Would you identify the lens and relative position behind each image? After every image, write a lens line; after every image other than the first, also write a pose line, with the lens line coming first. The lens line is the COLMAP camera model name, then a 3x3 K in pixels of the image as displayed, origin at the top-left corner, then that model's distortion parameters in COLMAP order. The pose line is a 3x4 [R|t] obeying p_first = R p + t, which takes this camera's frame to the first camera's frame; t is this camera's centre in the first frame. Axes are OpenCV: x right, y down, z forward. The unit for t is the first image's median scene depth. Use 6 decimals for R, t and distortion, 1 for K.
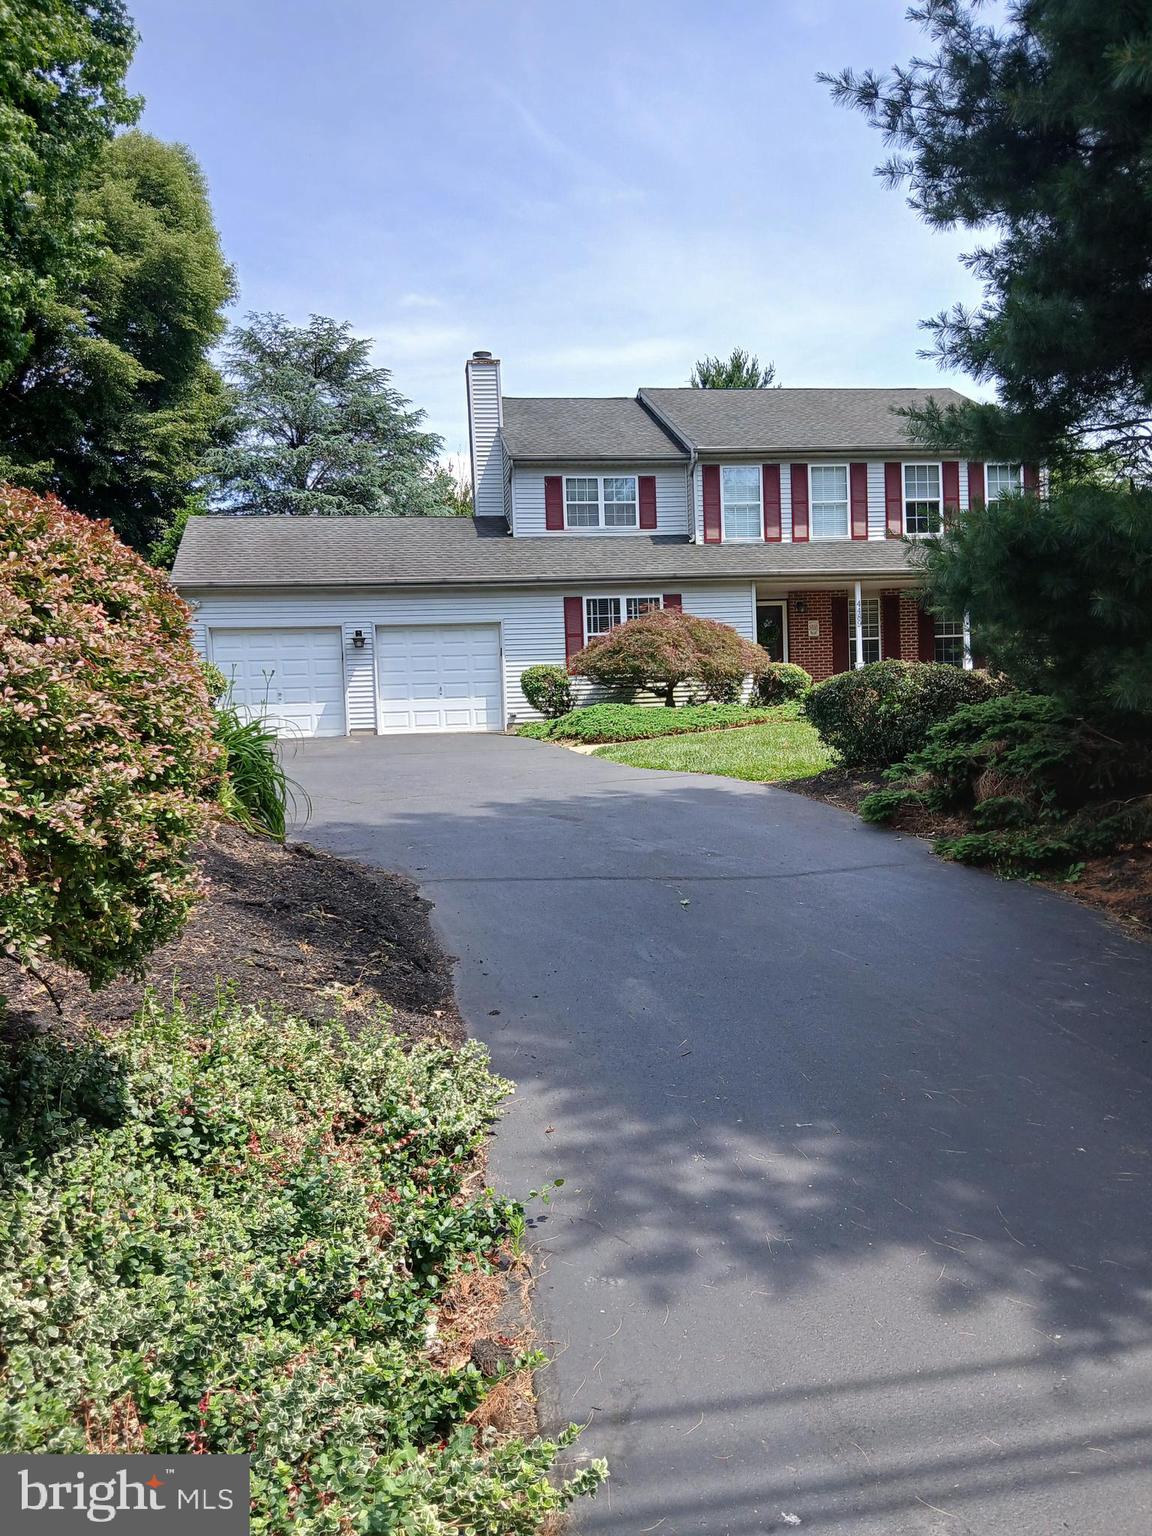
lens RADIAL K [[1170.7, 0, 576.1], [0, 1170.7, 766.5], [0, 0, 1]] dist [0.035587, -0.000961]
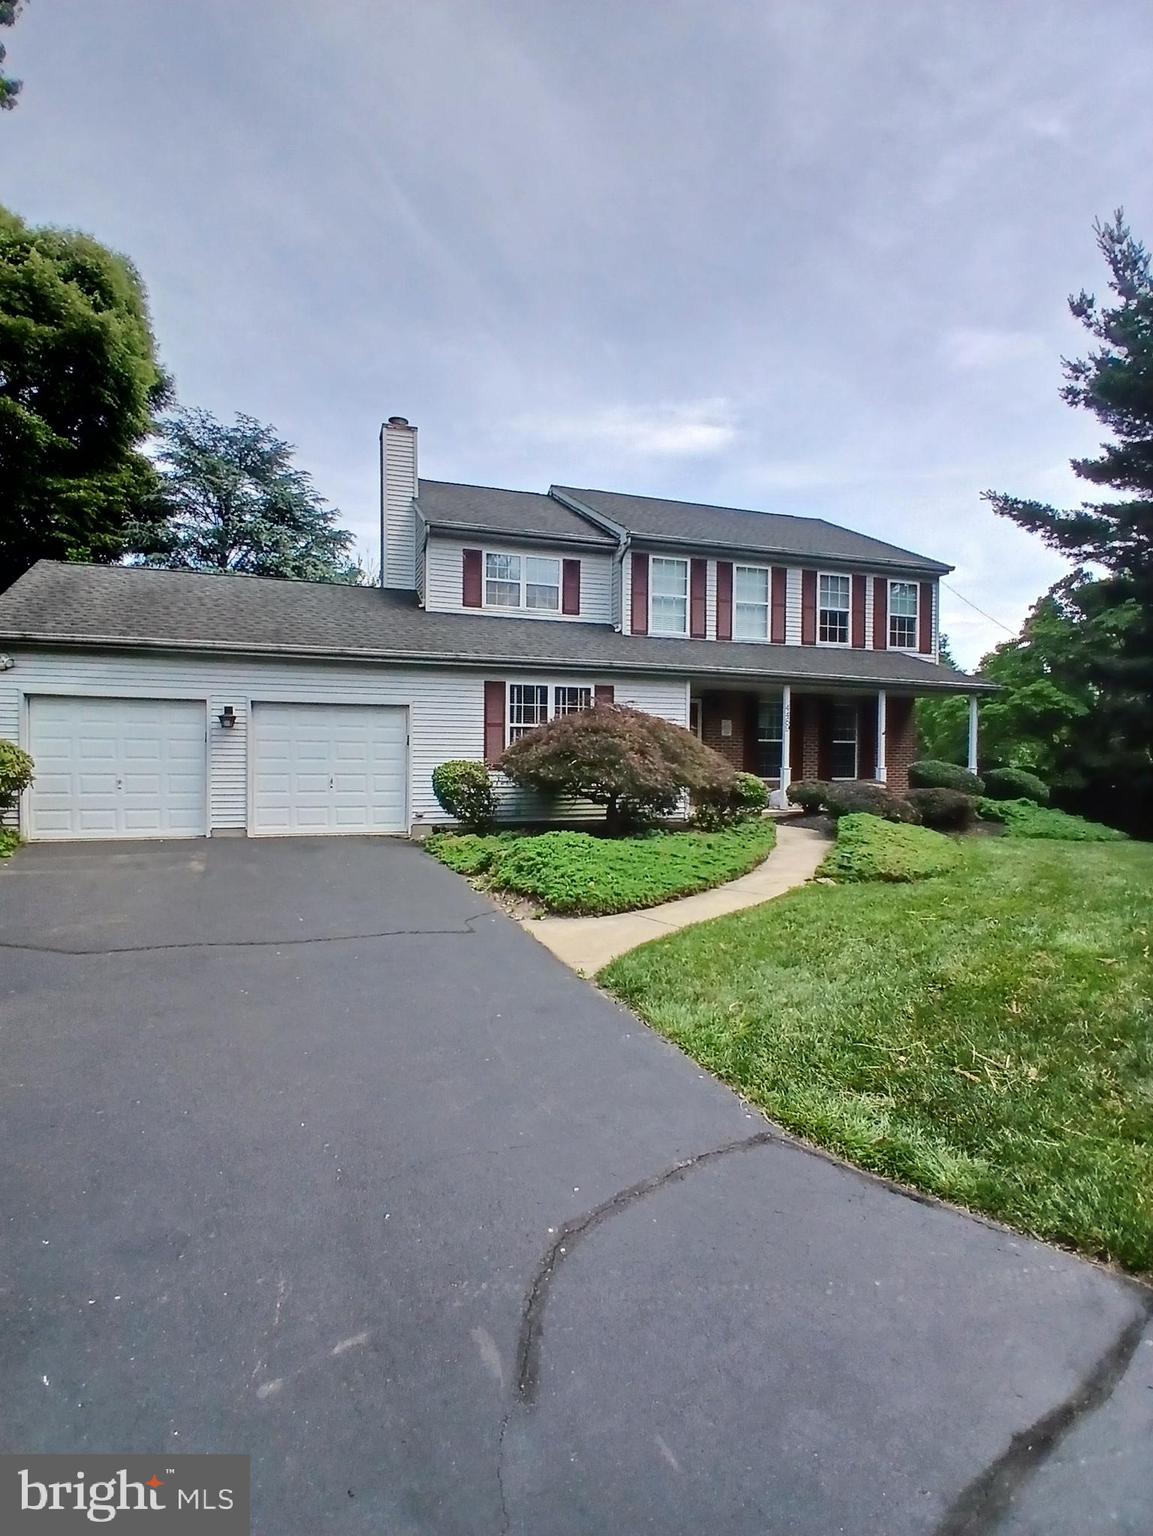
lens RADIAL K [[761.9, 0, 573.2], [0, 761.9, 770.8], [0, 0, 1]] dist [-0.004644, -0.000831]
pose [[0.983752, 0.043914, 0.174078, -0.038237], [-0.038672, 0.998694, -0.033395, -0.056953], [-0.175317, 0.026120, 0.984165, 0.401897]]
